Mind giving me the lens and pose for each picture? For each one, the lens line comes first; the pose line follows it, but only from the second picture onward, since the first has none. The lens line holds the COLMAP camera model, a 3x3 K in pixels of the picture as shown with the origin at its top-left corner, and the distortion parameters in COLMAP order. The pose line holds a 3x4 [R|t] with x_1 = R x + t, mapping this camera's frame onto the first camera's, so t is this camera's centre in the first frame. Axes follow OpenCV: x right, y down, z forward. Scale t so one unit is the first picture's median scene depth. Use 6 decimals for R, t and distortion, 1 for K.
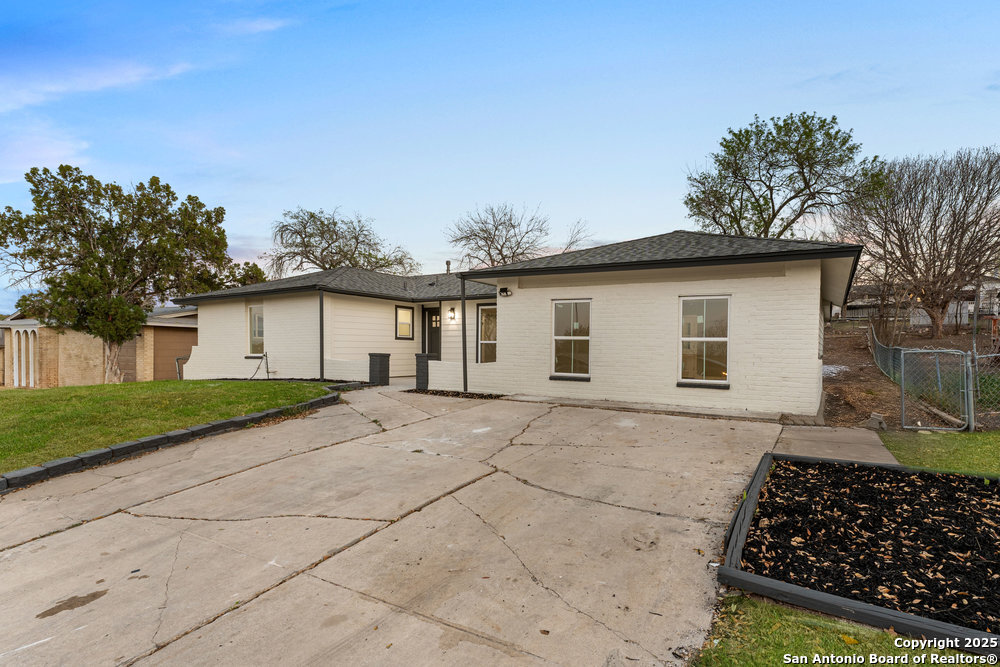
lens RADIAL K [[400.5, 0, 500.0], [0, 400.5, 333.5], [0, 0, 1]] dist [-0.001532, -0.000108]
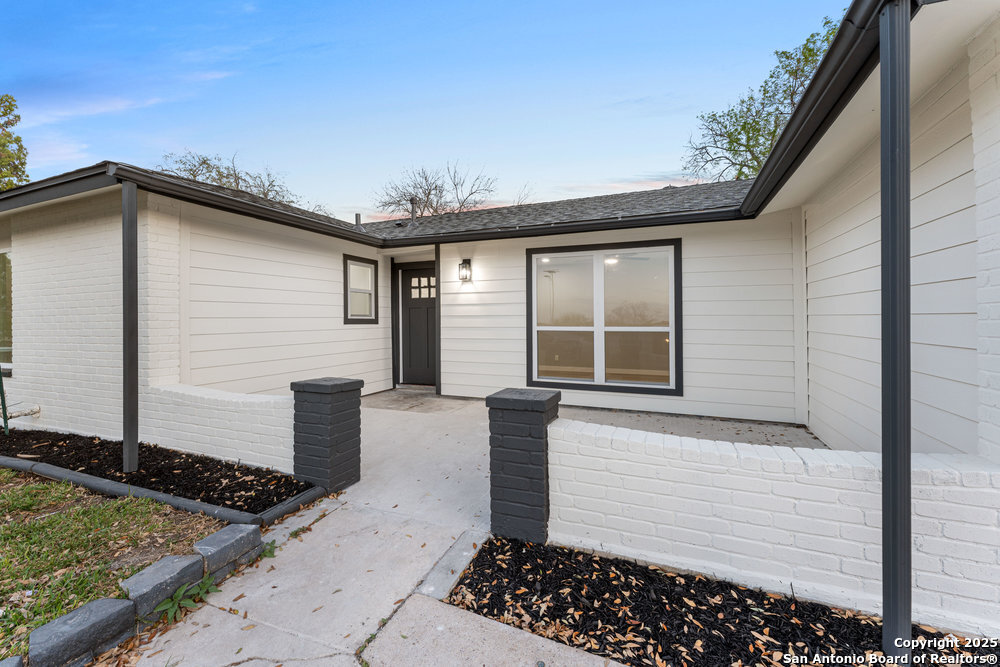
lens RADIAL K [[306.7, 0, 443.3], [0, 306.7, 303.9], [0, 0, 1]] dist [0.001290, 0.000026]
pose [[0.985407, -0.007563, 0.170048, -0.212342], [0.008292, 0.999959, -0.003577, -0.007710], [-0.170014, 0.004935, 0.985429, 0.630090]]
